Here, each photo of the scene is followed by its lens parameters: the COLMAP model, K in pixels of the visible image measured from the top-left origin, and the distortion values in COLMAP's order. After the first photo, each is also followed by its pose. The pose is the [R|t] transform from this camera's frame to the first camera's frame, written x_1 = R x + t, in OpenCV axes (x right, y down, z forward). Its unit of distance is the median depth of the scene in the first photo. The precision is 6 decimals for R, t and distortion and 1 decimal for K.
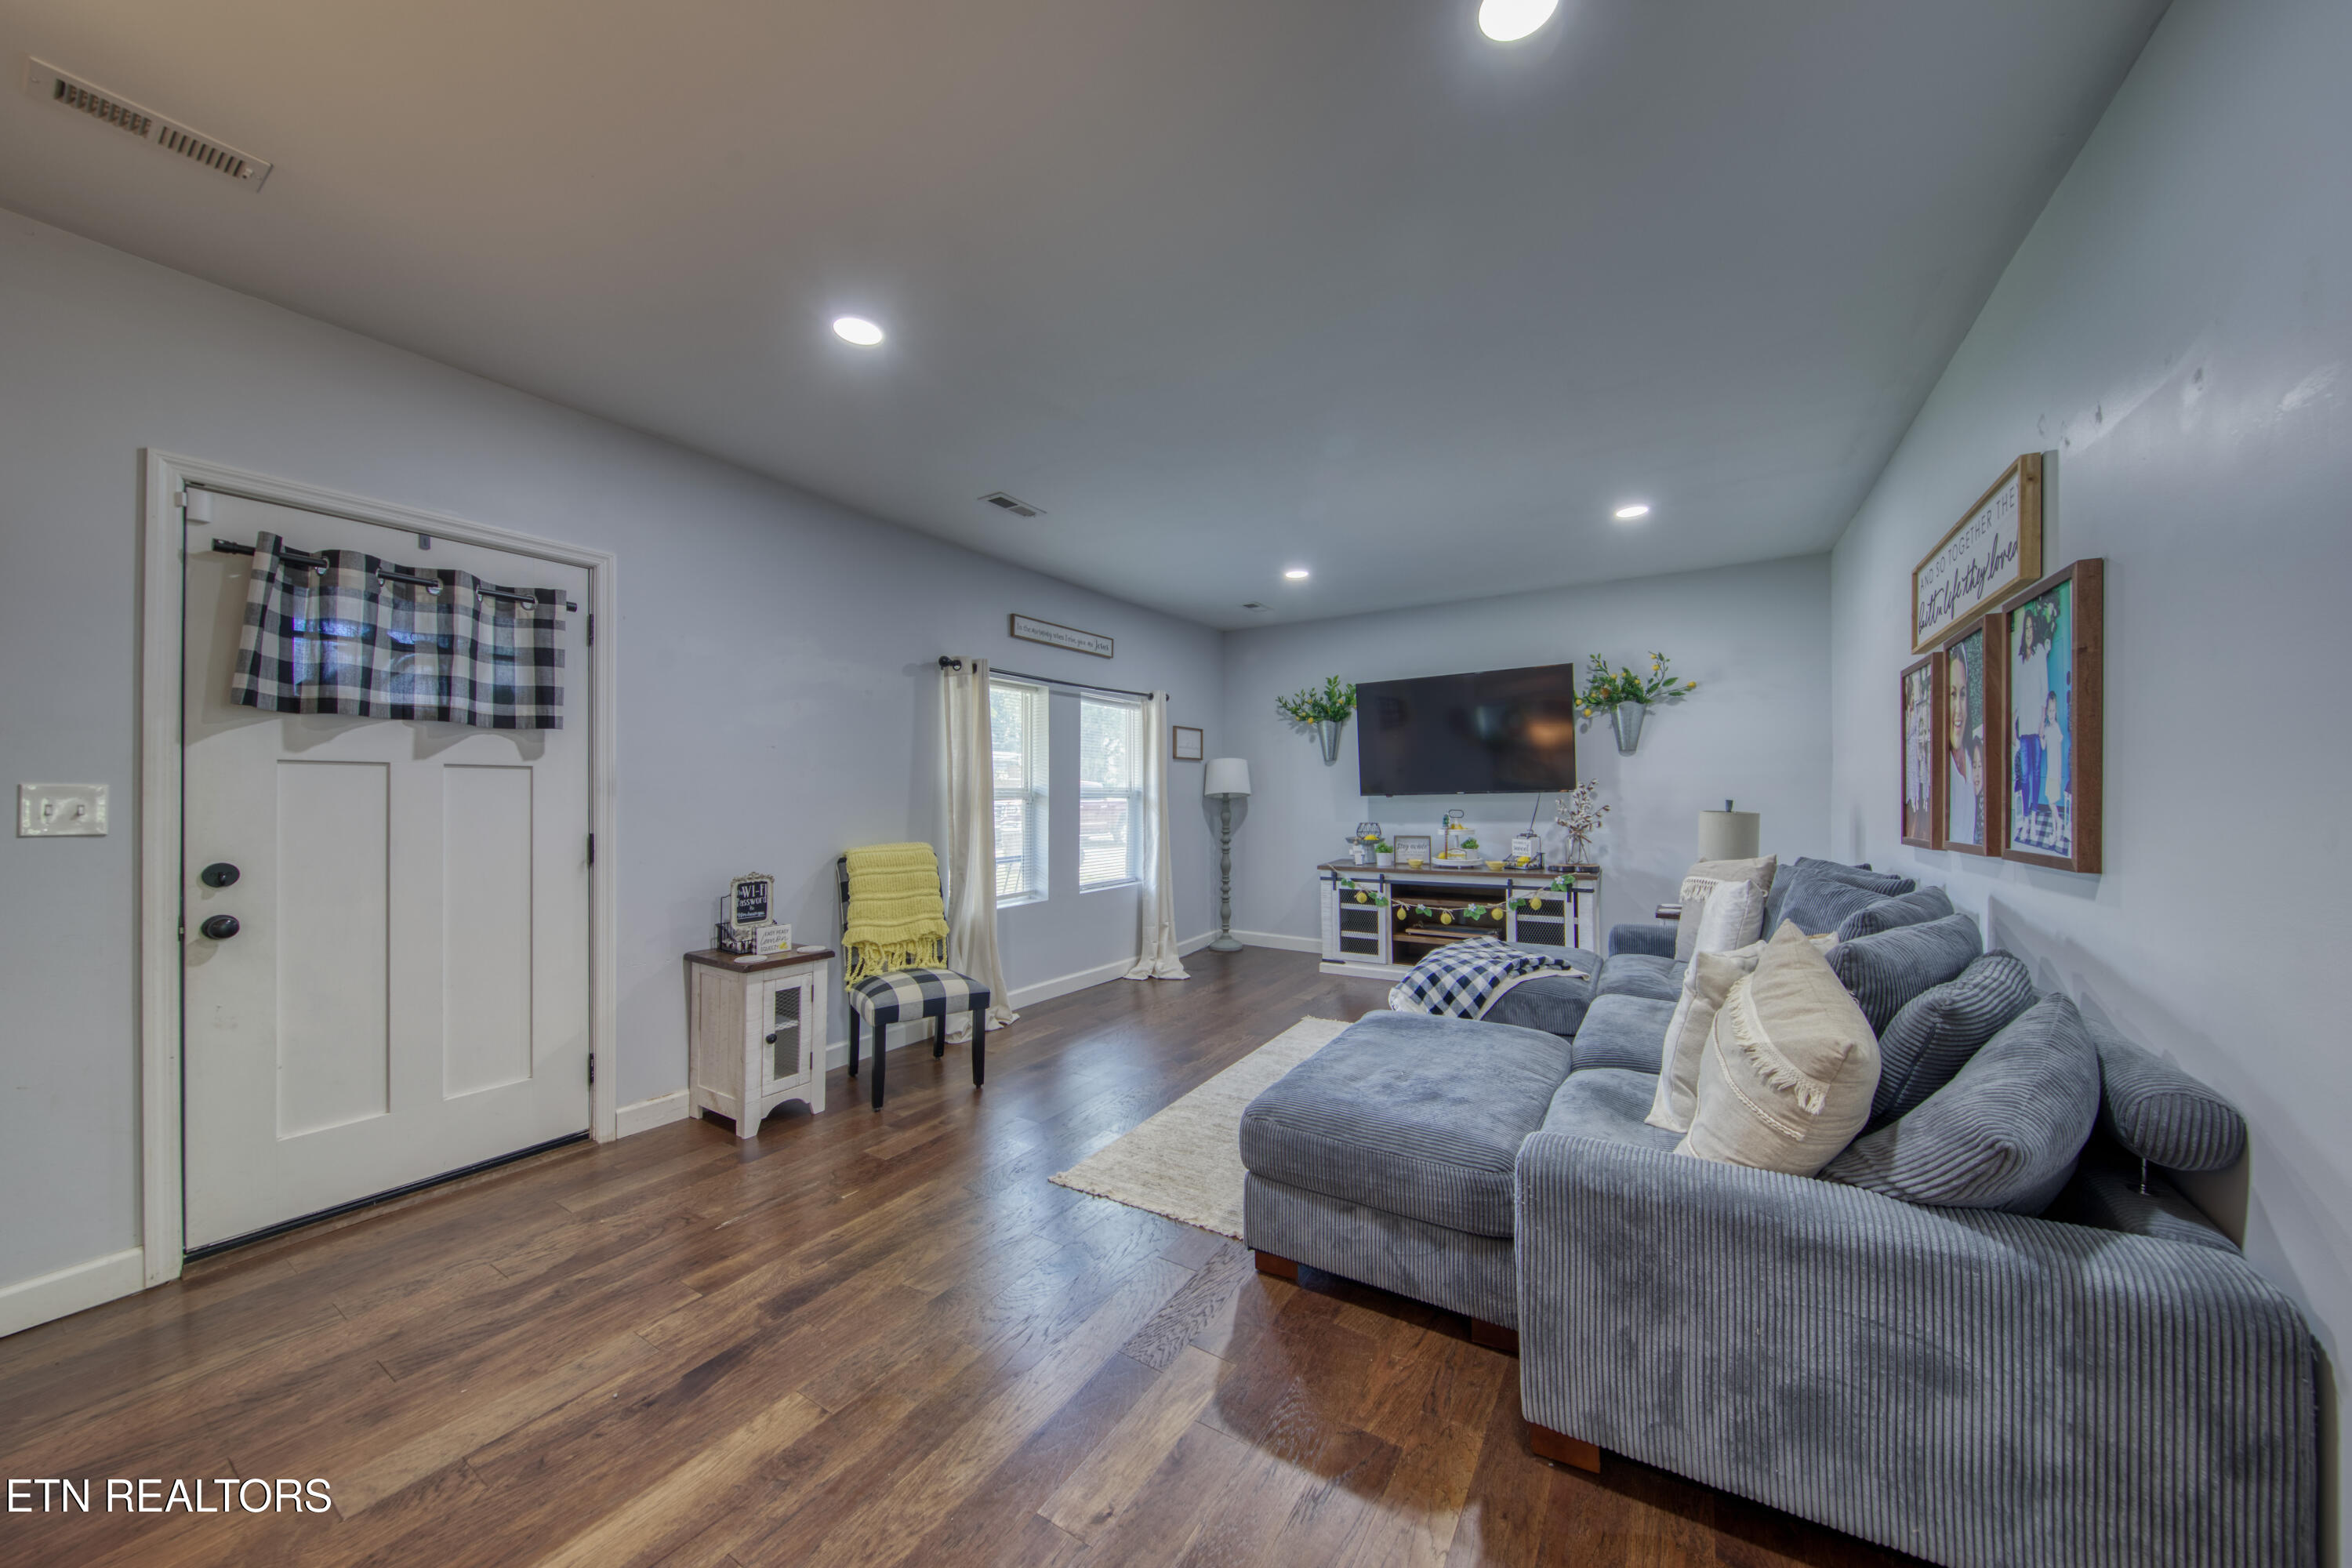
lens RADIAL K [[764.4, 0, 1133.9], [0, 764.4, 792.7], [0, 0, 1]] dist [-0.002119, -0.001311]
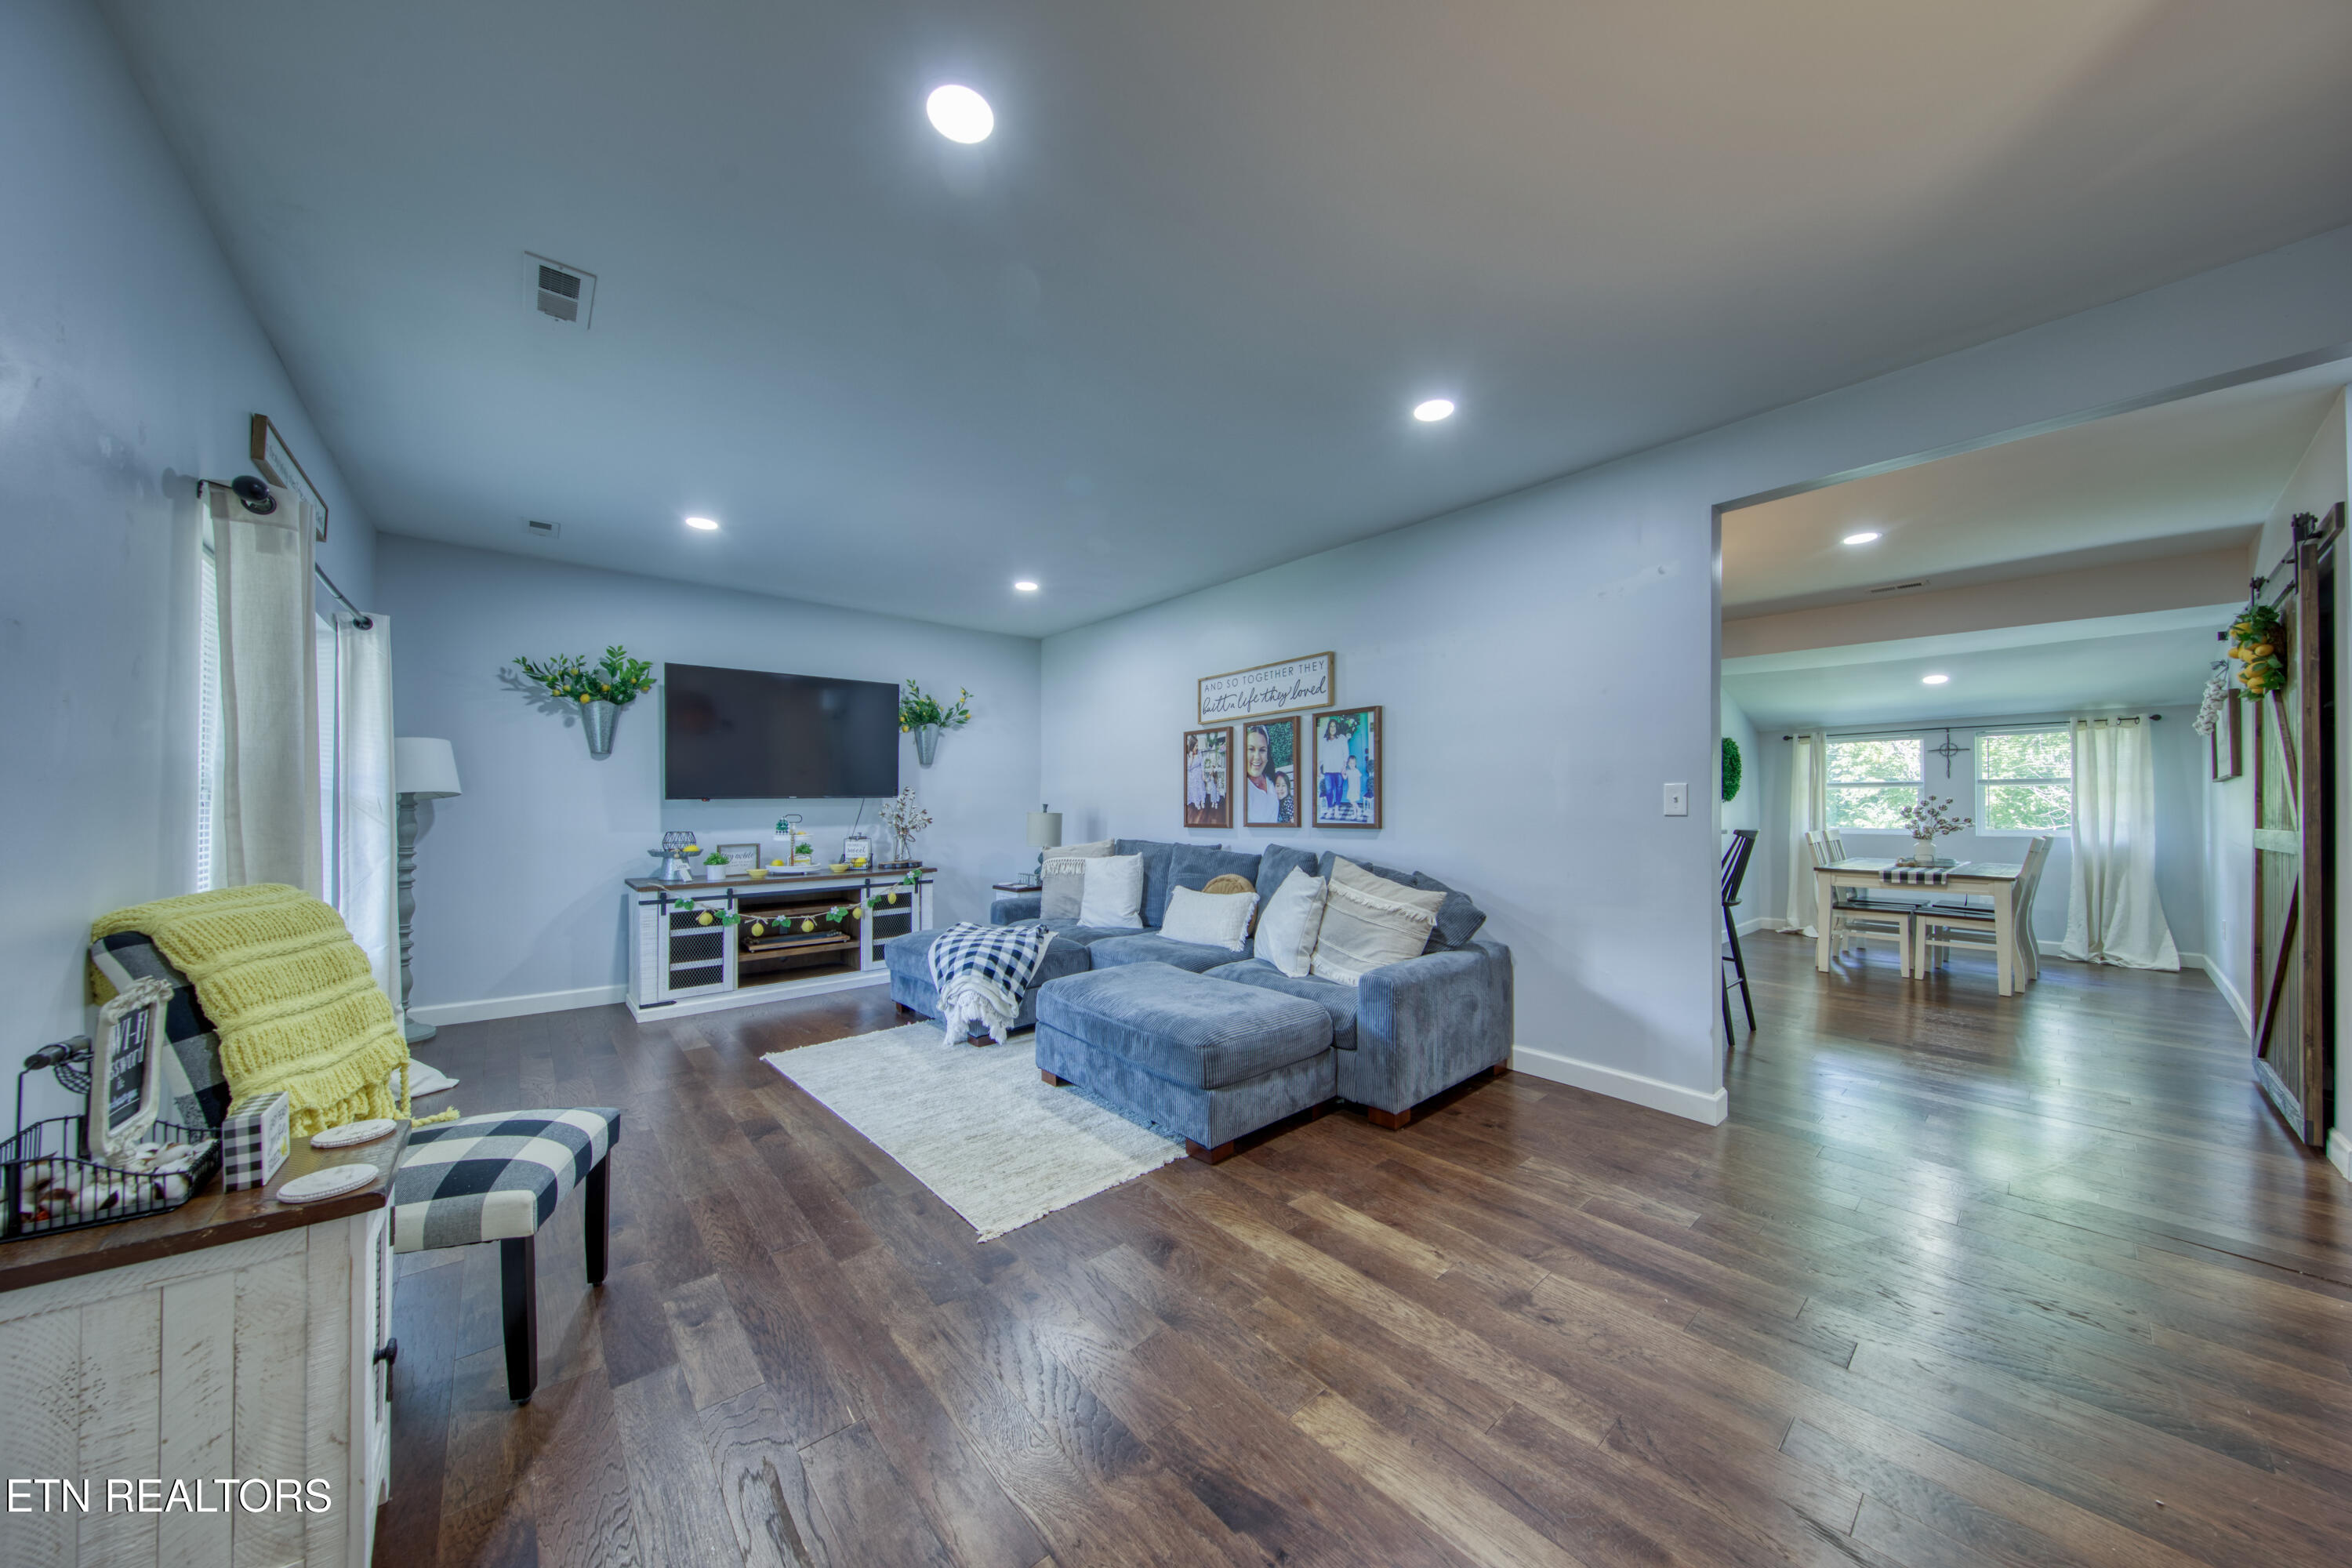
lens RADIAL K [[764.4, 0, 1219.1], [0, 764.4, 800.4], [0, 0, 1]] dist [-0.002119, -0.001311]
pose [[0.272592, 0.011093, 0.962066, -0.379944], [-0.005847, 0.999934, -0.009873, 0.011375], [-0.962112, -0.002933, 0.272639, 0.230383]]
